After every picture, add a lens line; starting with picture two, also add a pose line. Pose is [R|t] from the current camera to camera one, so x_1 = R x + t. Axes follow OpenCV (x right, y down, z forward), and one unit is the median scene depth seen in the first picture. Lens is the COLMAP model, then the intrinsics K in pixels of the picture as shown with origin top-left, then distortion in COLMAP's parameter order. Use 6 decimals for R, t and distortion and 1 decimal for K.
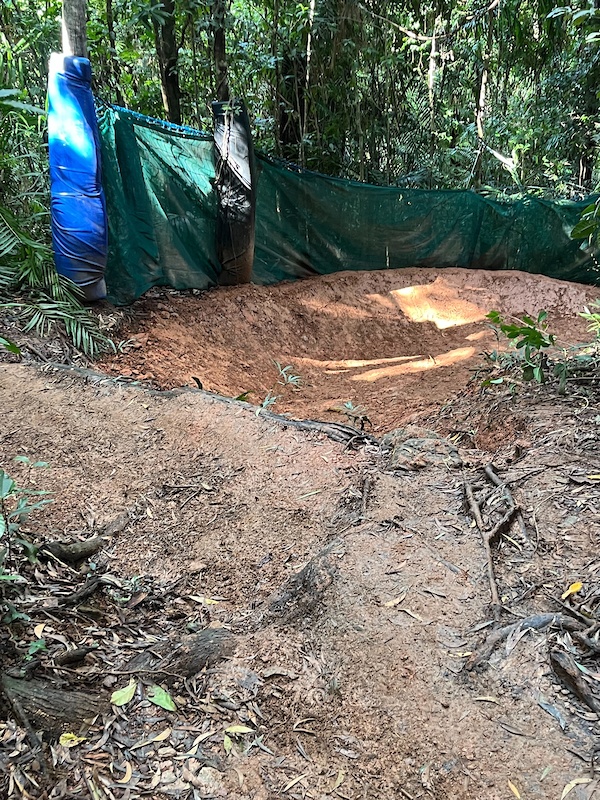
lens RADIAL K [[998.9, 0, 302.1], [0, 998.9, 400.6], [0, 0, 1]] dist [0.104501, 0.000000]
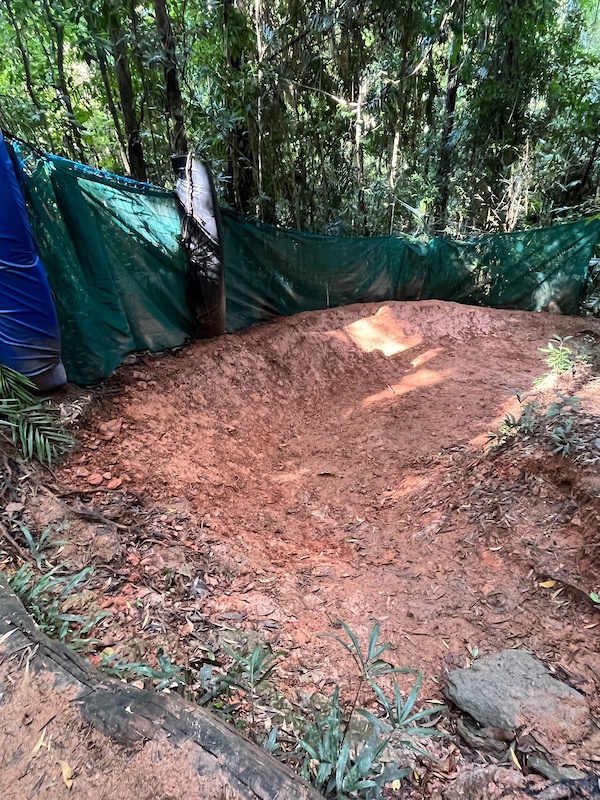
lens RADIAL K [[501.6, 0, 294.2], [0, 501.6, 400.7], [0, 0, 1]] dist [-0.003515, 0.002675]
pose [[0.991628, -0.084887, 0.097304, -0.036796], [0.074119, 0.991231, 0.109393, -0.101810], [-0.105737, -0.101265, 0.989224, 0.462416]]
